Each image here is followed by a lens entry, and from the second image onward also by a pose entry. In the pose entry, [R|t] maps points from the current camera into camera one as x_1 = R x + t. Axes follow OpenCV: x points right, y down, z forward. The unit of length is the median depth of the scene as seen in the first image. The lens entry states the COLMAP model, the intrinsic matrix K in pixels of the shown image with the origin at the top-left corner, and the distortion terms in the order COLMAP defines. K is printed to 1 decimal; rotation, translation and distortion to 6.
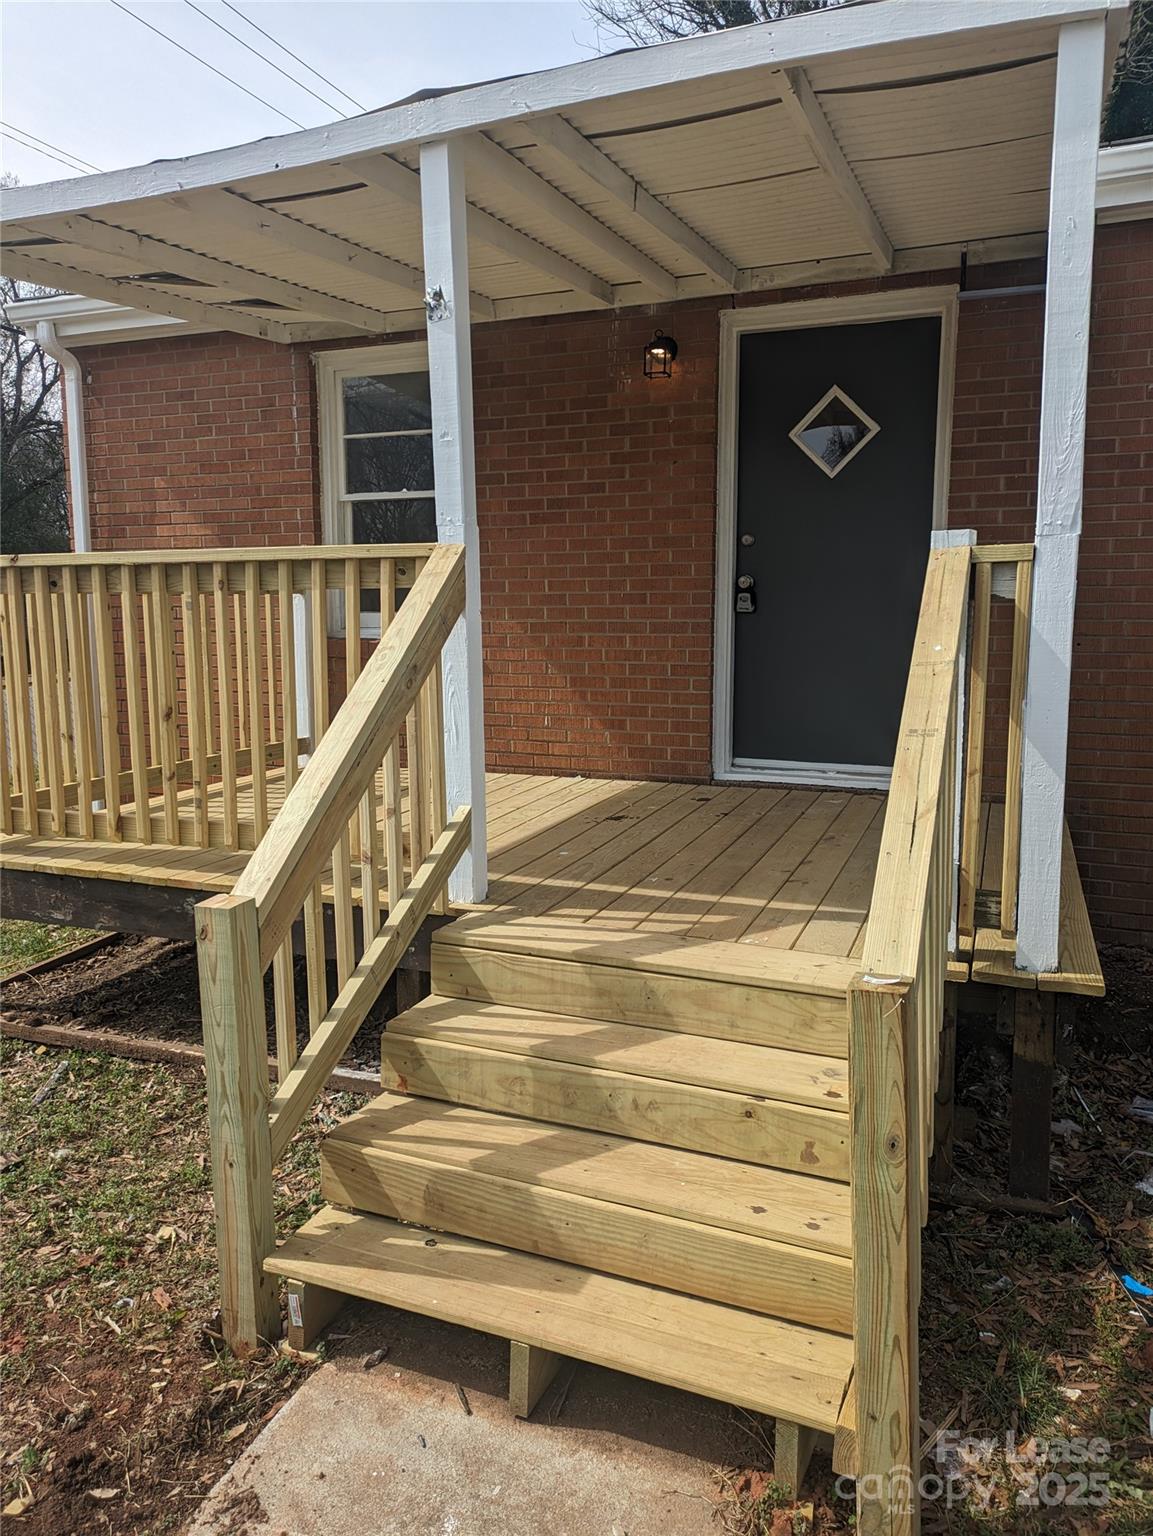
lens RADIAL K [[1093.9, 0, 573.5], [0, 1093.9, 750.6], [0, 0, 1]] dist [0.047601, -0.034896]
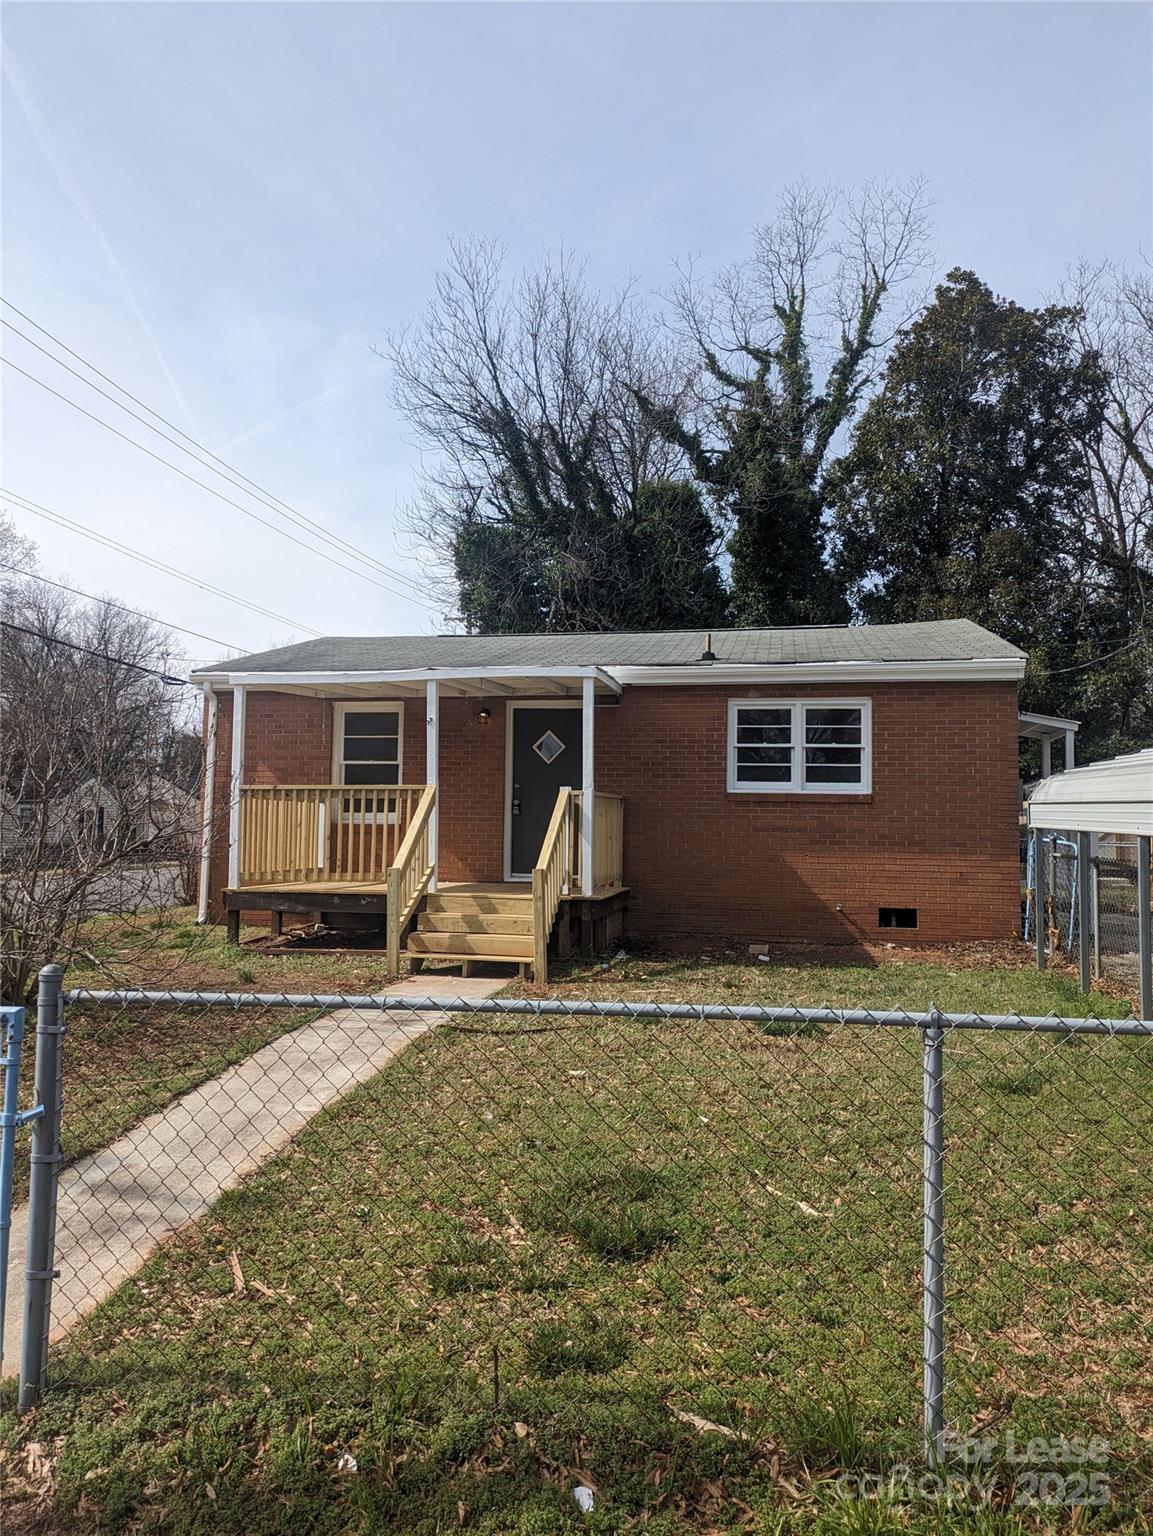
lens RADIAL K [[1093.9, 0, 566.3], [0, 1093.9, 771.9], [0, 0, 1]] dist [0.047601, -0.034896]
pose [[0.980541, 0.031376, 0.193791, -0.333342], [0.006737, 0.981186, -0.192948, 0.398692], [-0.196199, 0.190499, 0.961882, -2.198430]]
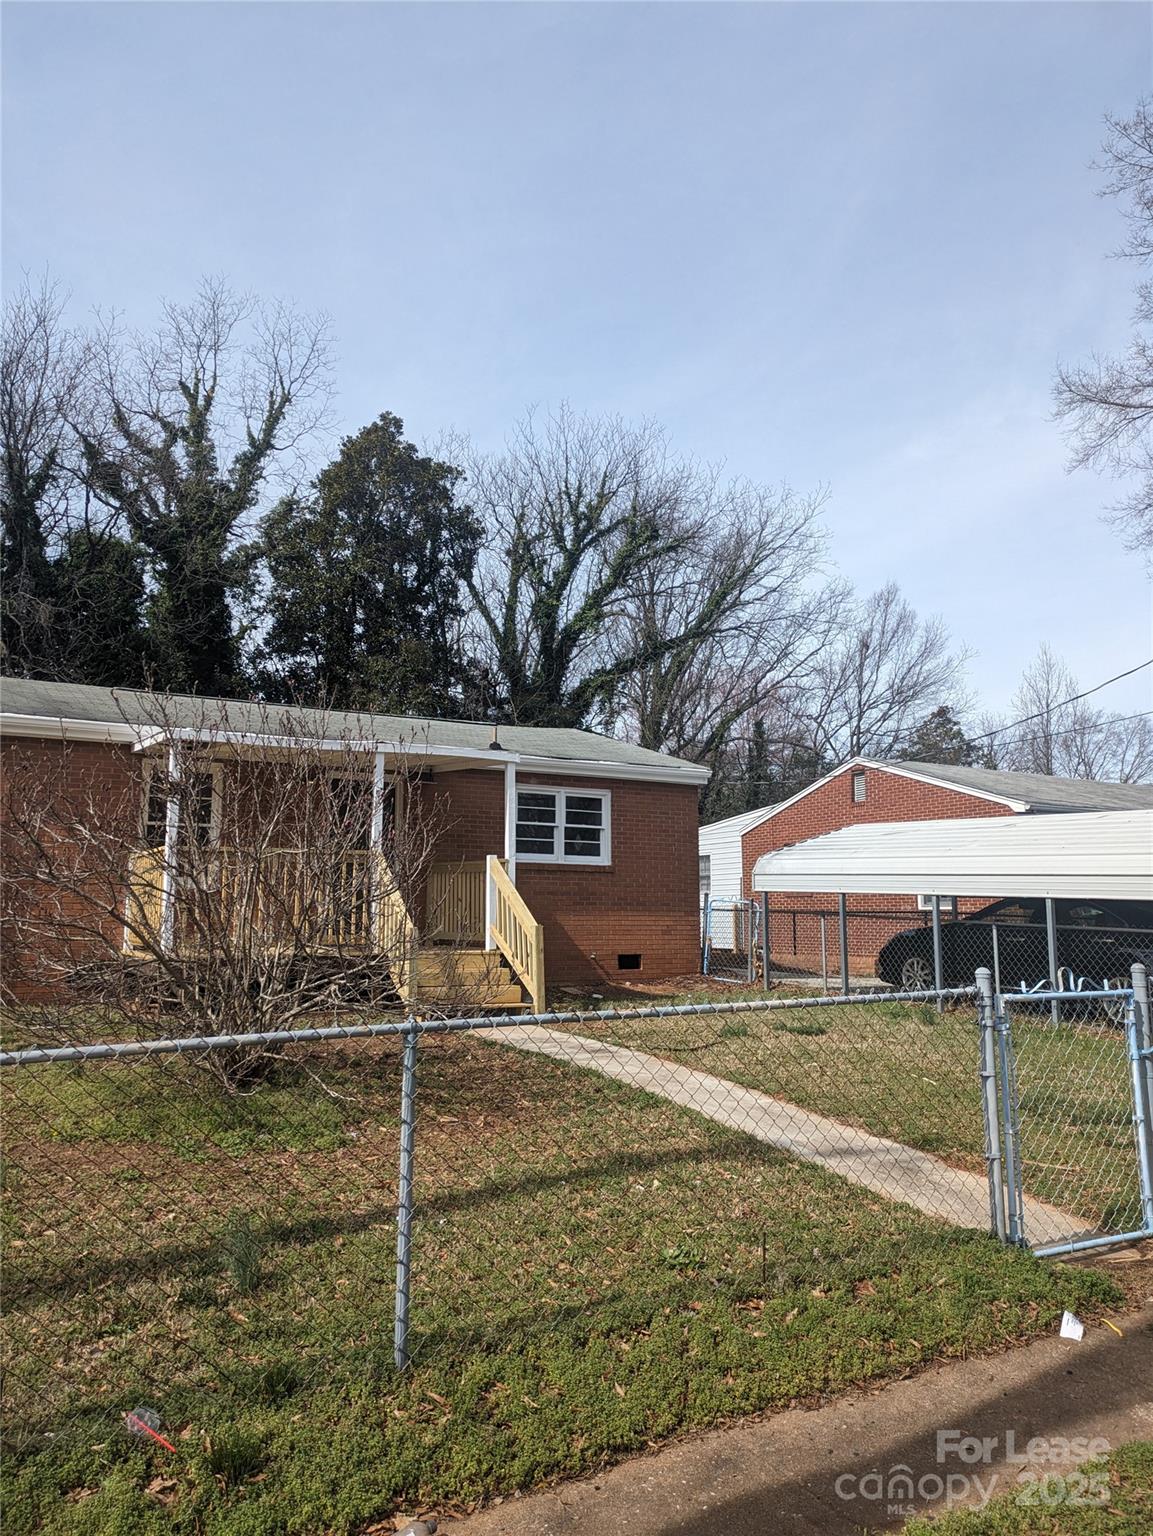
lens RADIAL K [[1093.9, 0, 537.2], [0, 1093.9, 775.5], [0, 0, 1]] dist [0.047601, -0.034896]
pose [[0.631212, 0.107264, 0.768157, -2.398511], [0.097508, 0.971559, -0.215791, 0.377722], [-0.769457, 0.211112, 0.602801, -1.542439]]
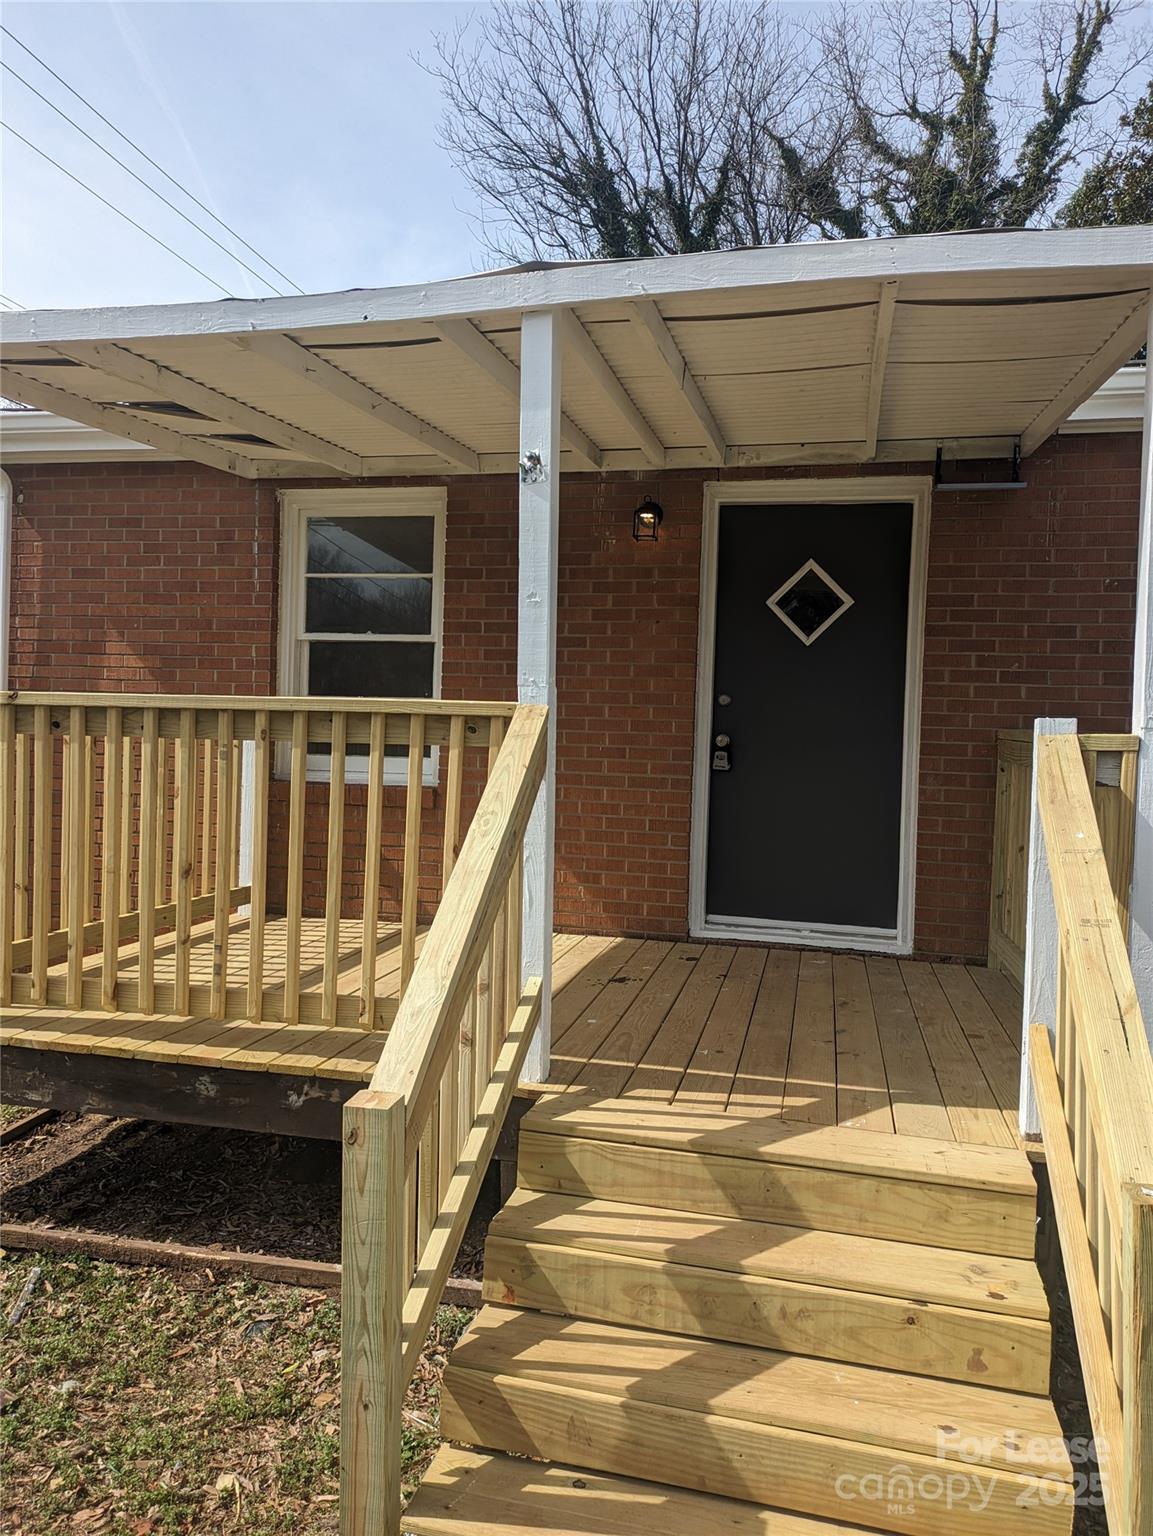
lens RADIAL K [[1093.9, 0, 576.2], [0, 1093.9, 783.9], [0, 0, 1]] dist [0.047601, -0.034896]
pose [[0.987233, 0.030964, 0.156241, -0.203496], [-0.016519, 0.995537, -0.092915, -0.026902], [-0.158421, 0.089148, 0.983339, 0.042773]]
